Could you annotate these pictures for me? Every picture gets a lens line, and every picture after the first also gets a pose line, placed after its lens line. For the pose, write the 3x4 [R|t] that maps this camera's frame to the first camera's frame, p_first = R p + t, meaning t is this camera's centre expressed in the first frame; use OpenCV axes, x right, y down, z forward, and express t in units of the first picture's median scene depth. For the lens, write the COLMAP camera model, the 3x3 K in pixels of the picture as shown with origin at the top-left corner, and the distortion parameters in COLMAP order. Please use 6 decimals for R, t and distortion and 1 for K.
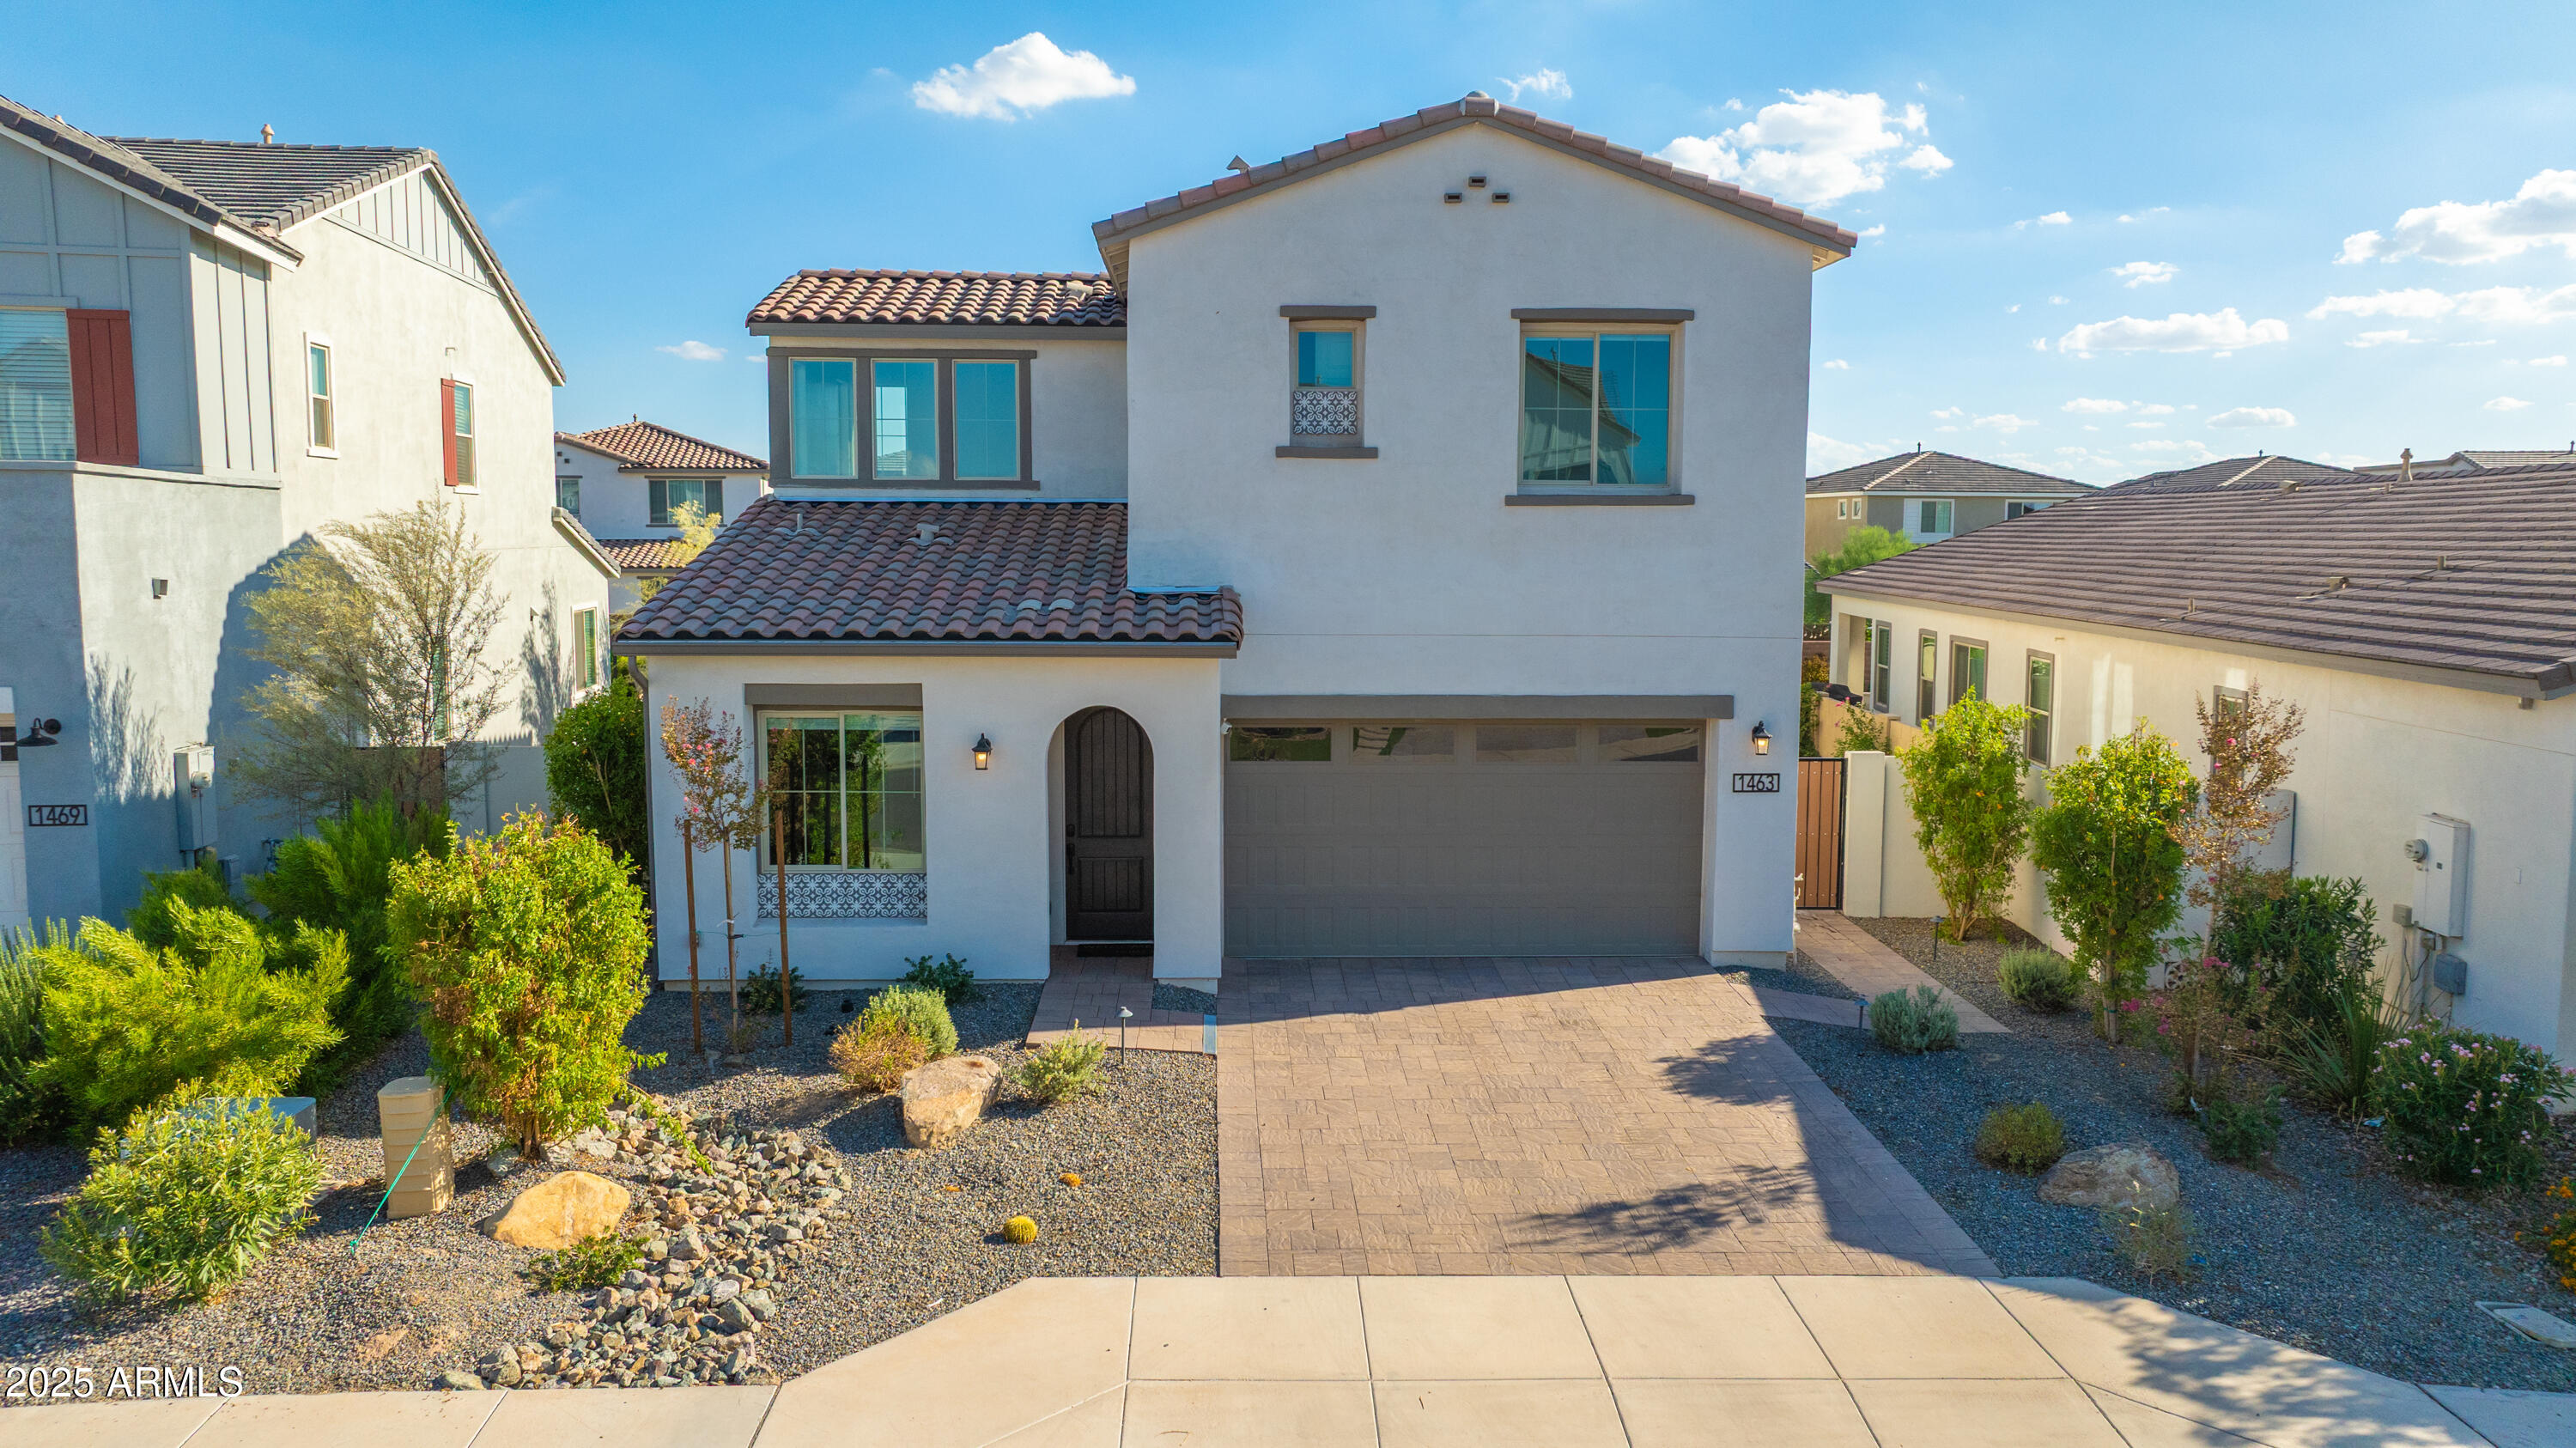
lens RADIAL K [[1837.3, 0, 1328.4], [0, 1837.3, 713.6], [0, 0, 1]] dist [-0.018048, 0.002317]
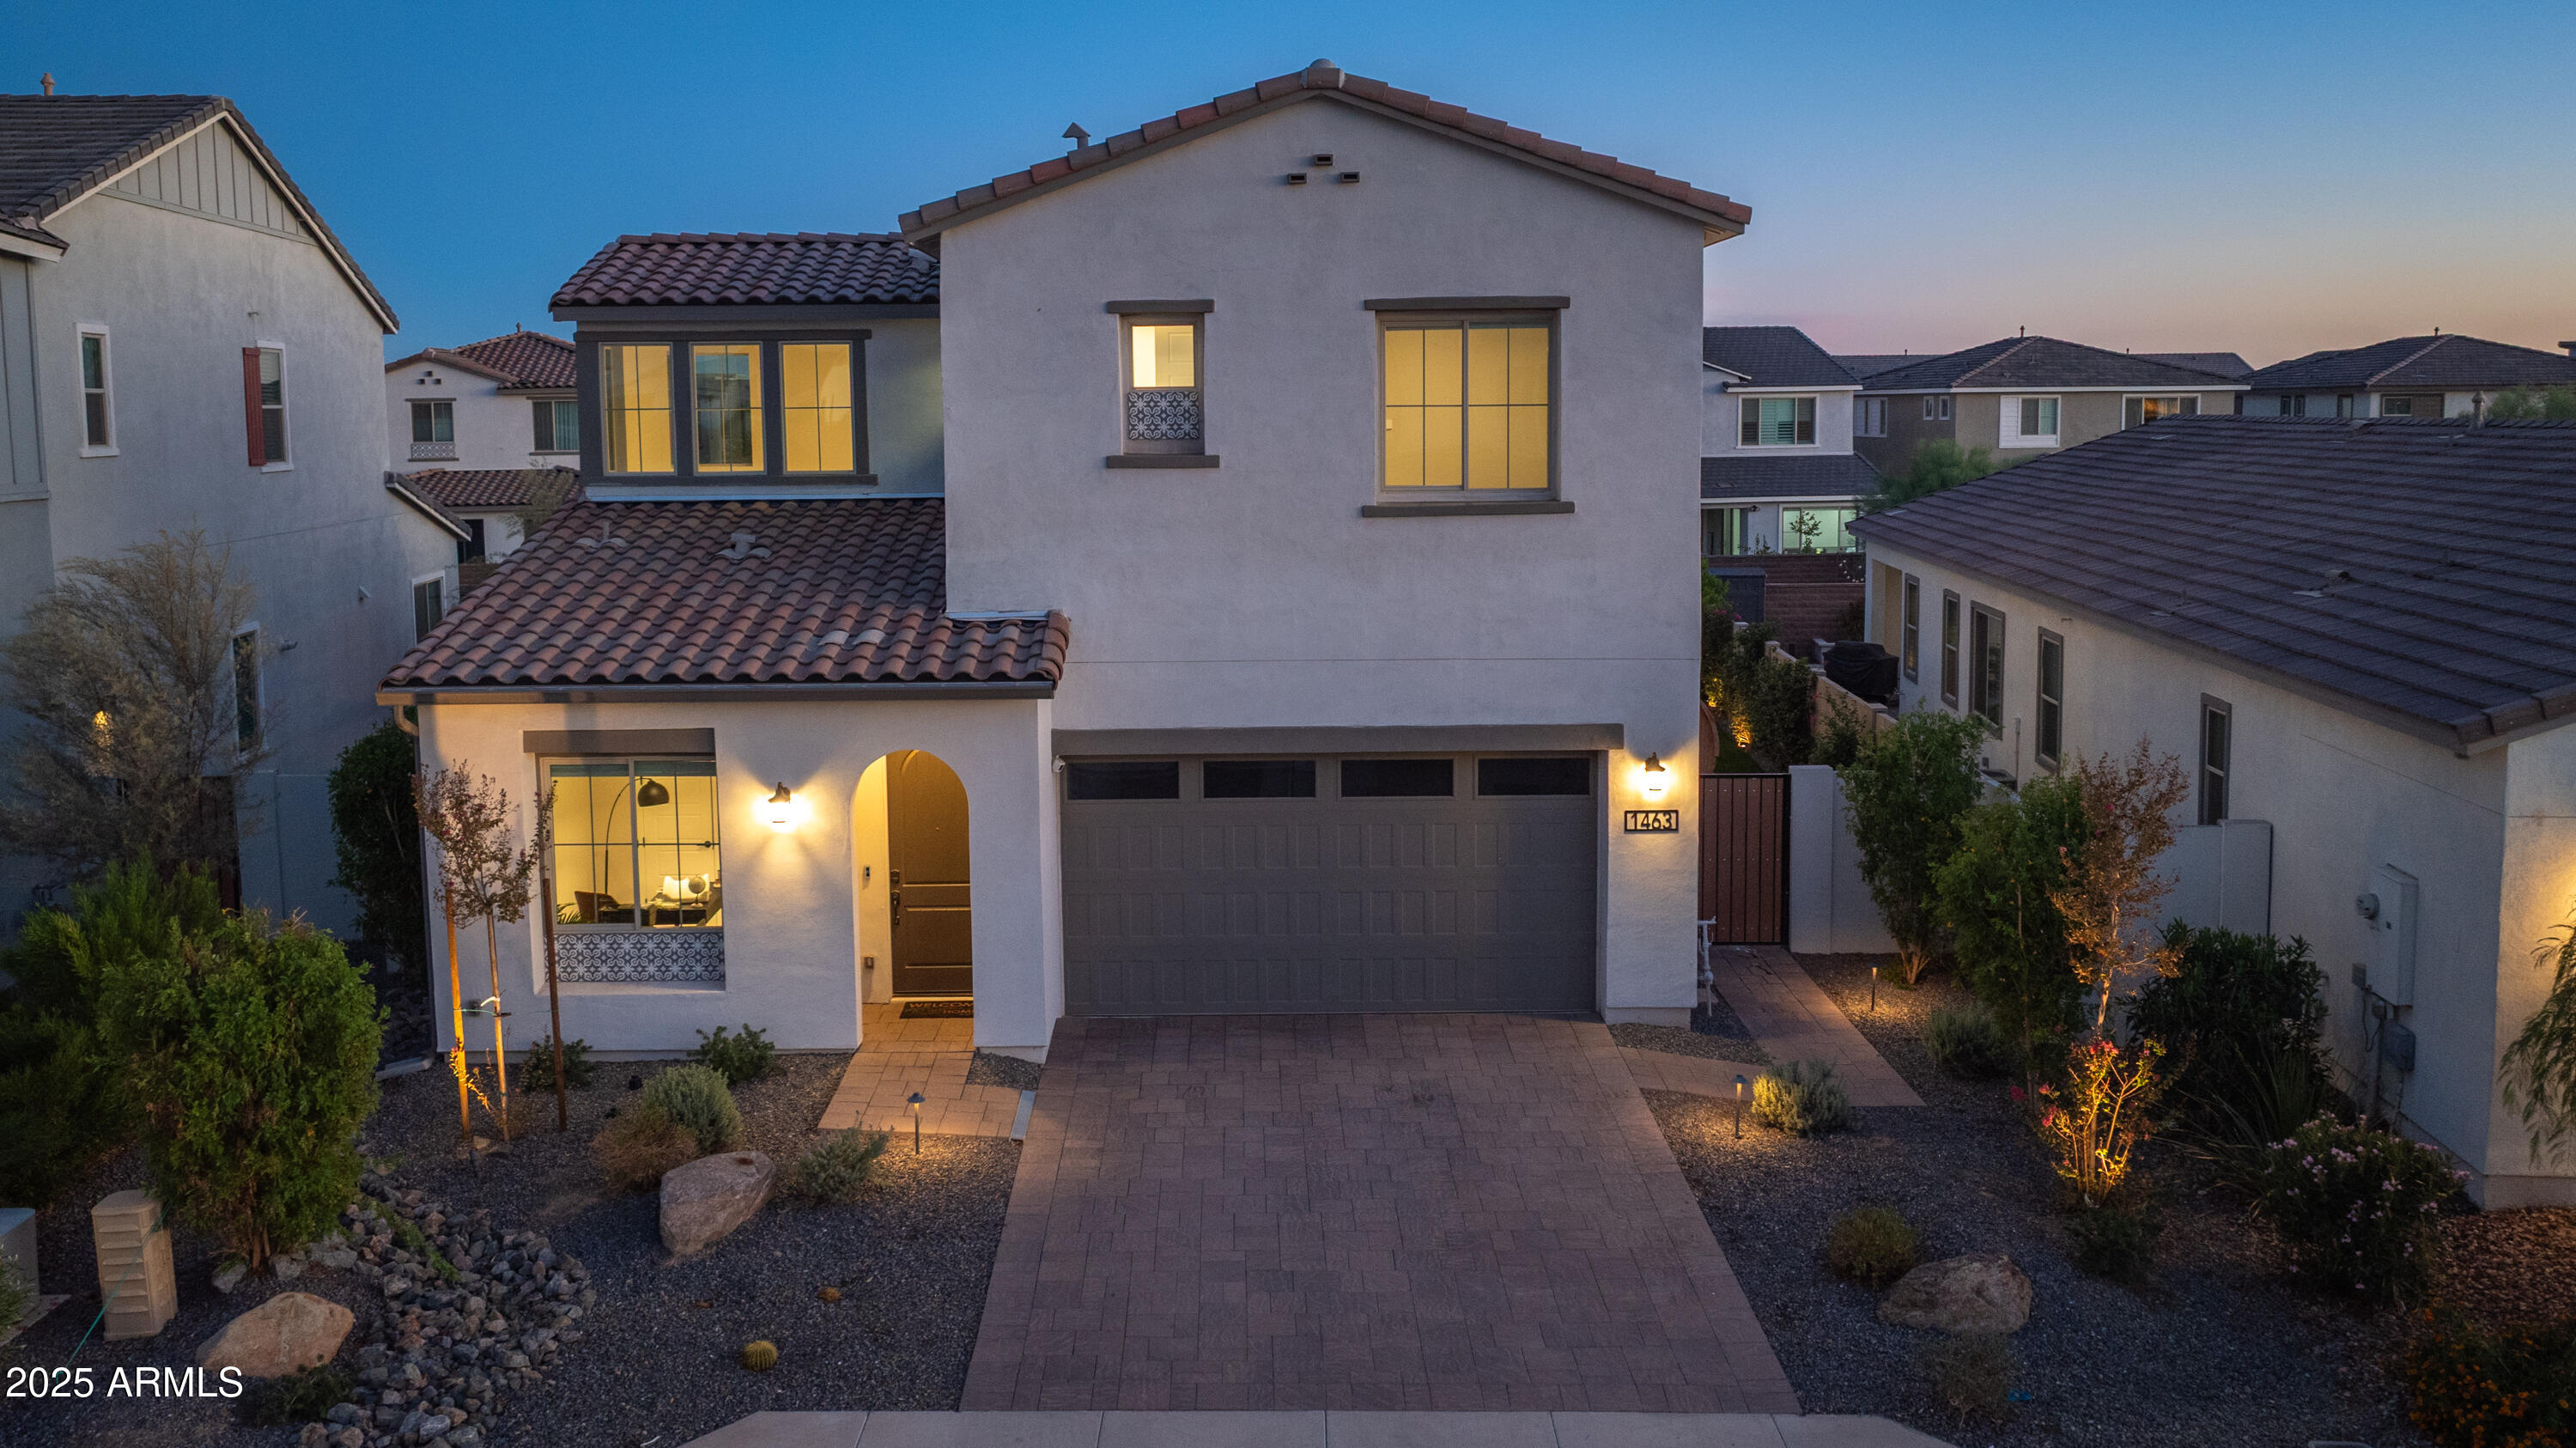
lens RADIAL K [[2179.8, 0, 1300.6], [0, 2179.8, 642.2], [0, 0, 1]] dist [-0.016792, -0.007138]
pose [[0.999218, -0.009496, -0.038393, 0.110303], [0.009908, 0.999895, 0.010556, -0.066333], [0.038289, -0.010928, 0.999207, -0.071604]]
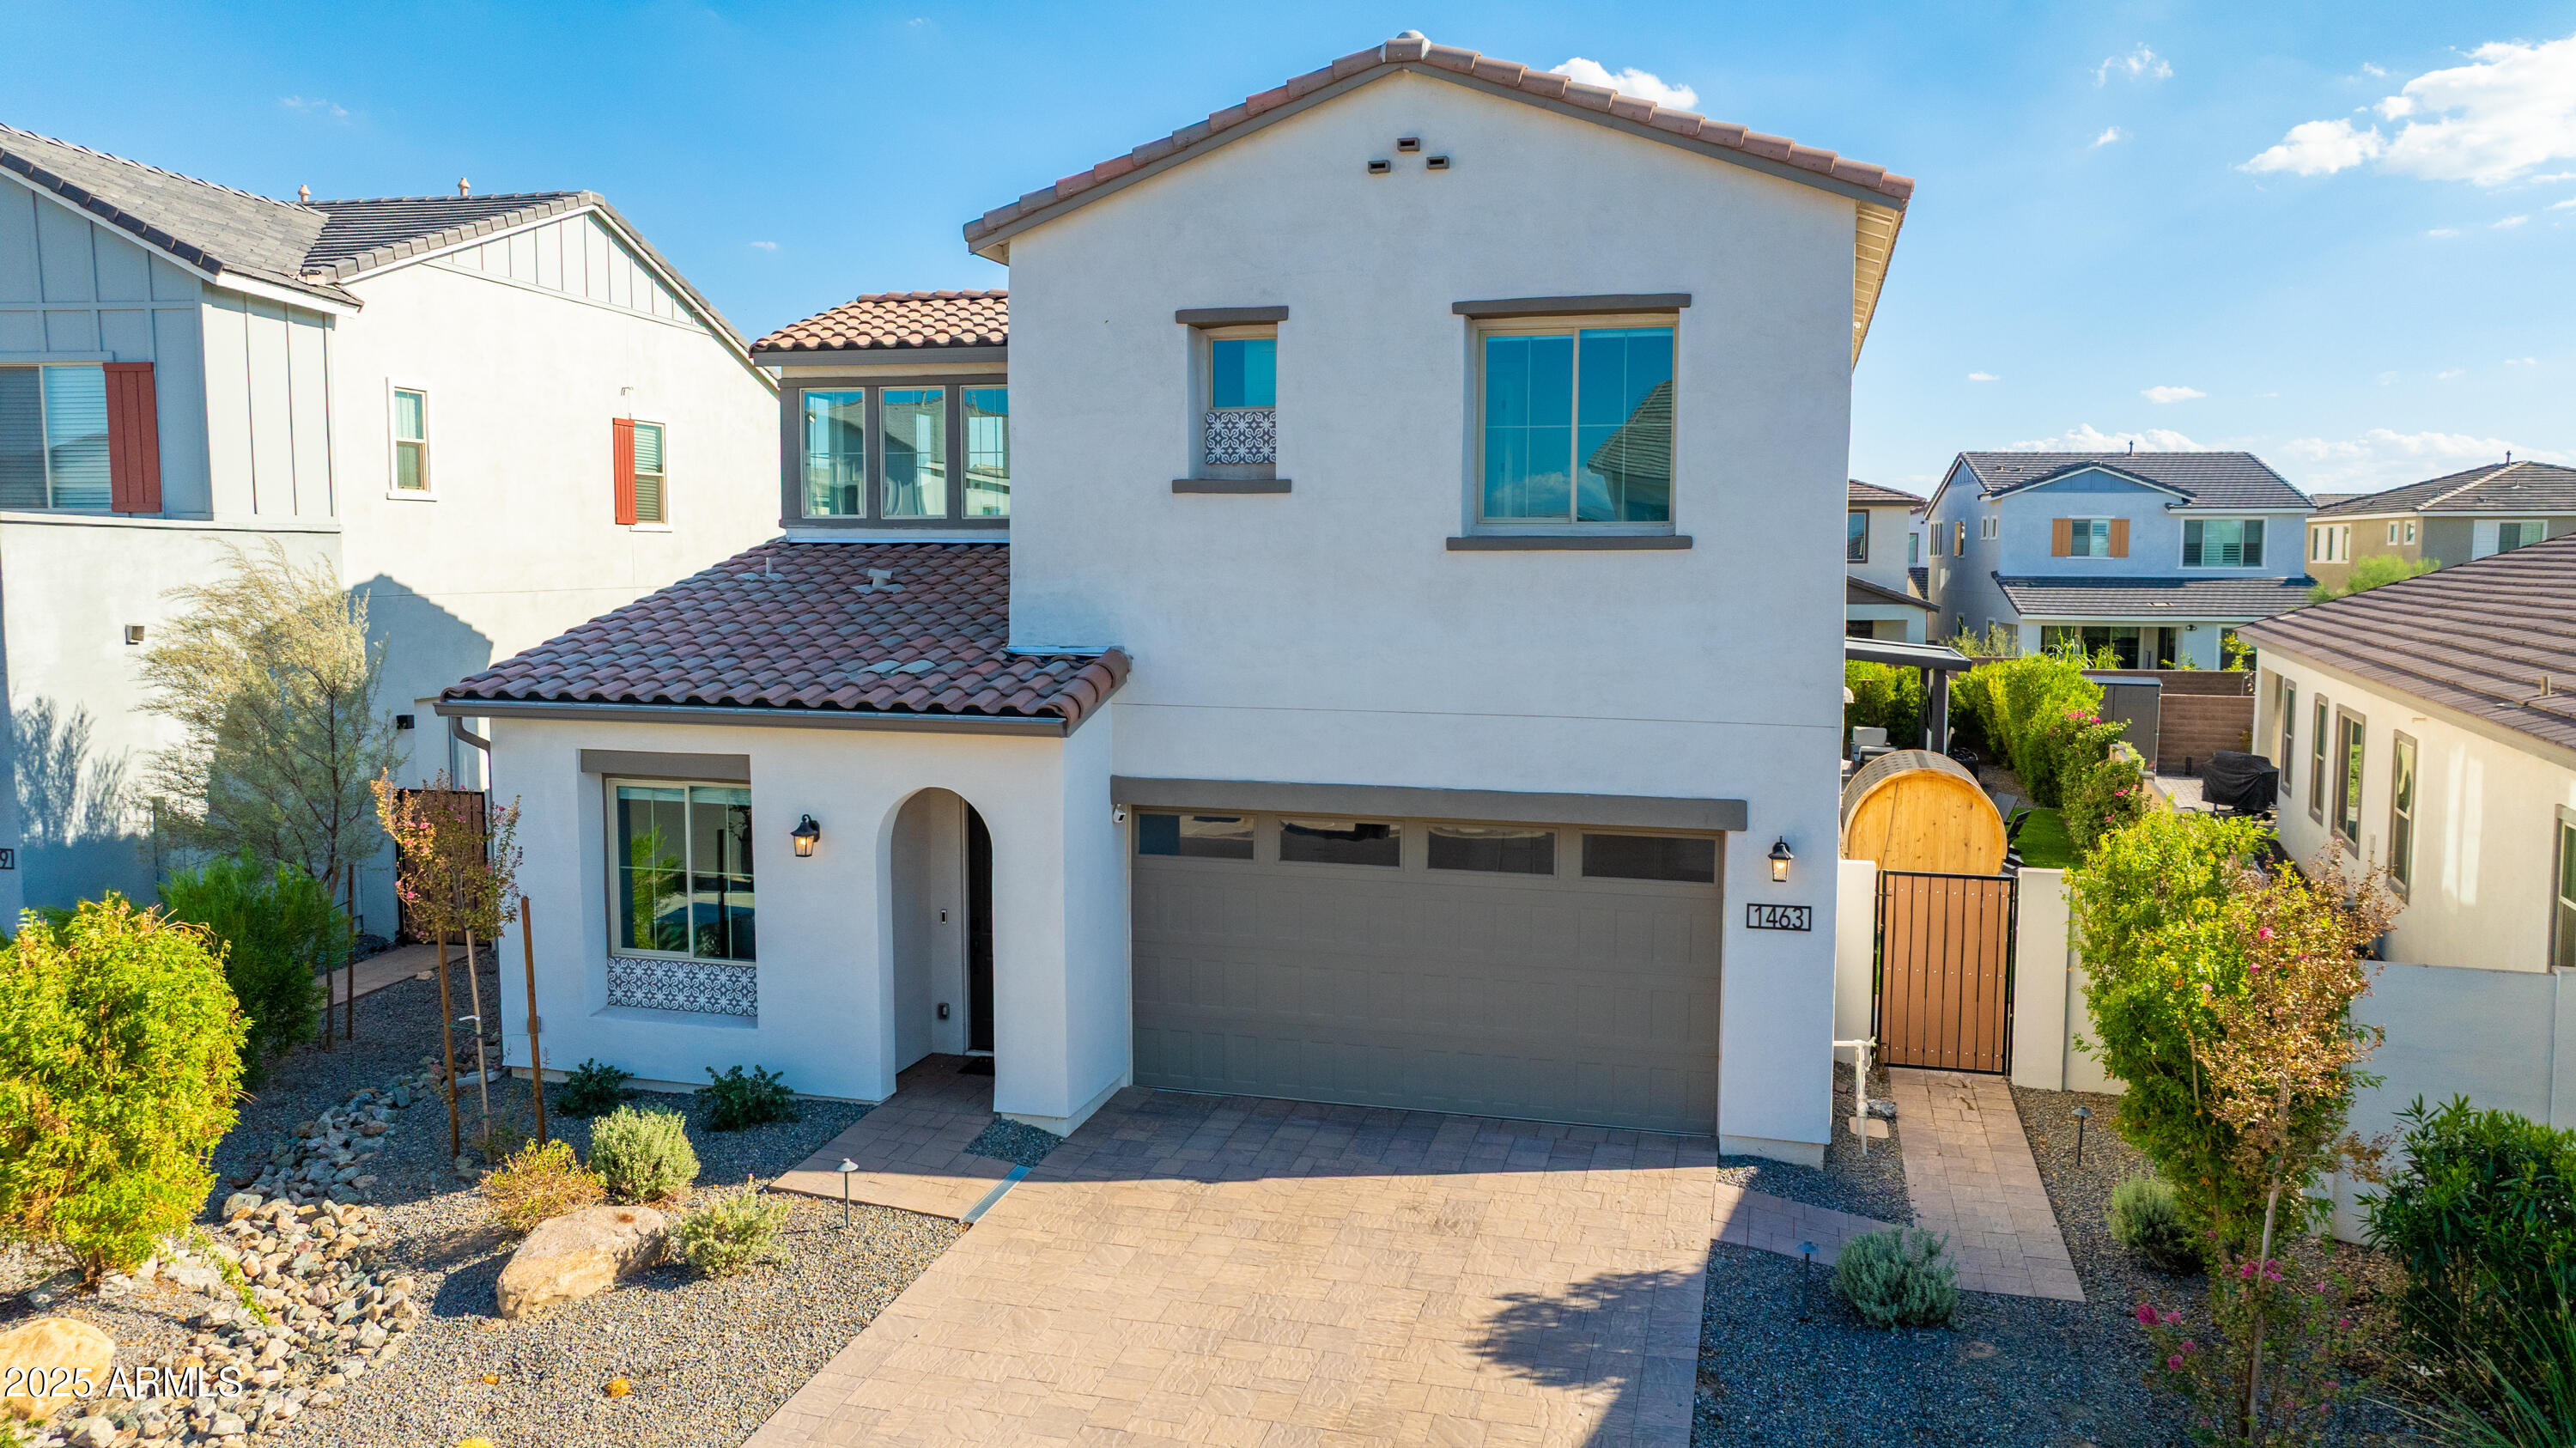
lens RADIAL K [[1837.3, 0, 1328.4], [0, 1837.3, 713.6], [0, 0, 1]] dist [-0.018048, 0.002317]
pose [[0.951281, 0.025732, -0.307250, 0.305580], [-0.029252, 0.999549, -0.006856, -0.037423], [0.306934, 0.015510, 0.951604, 0.240782]]
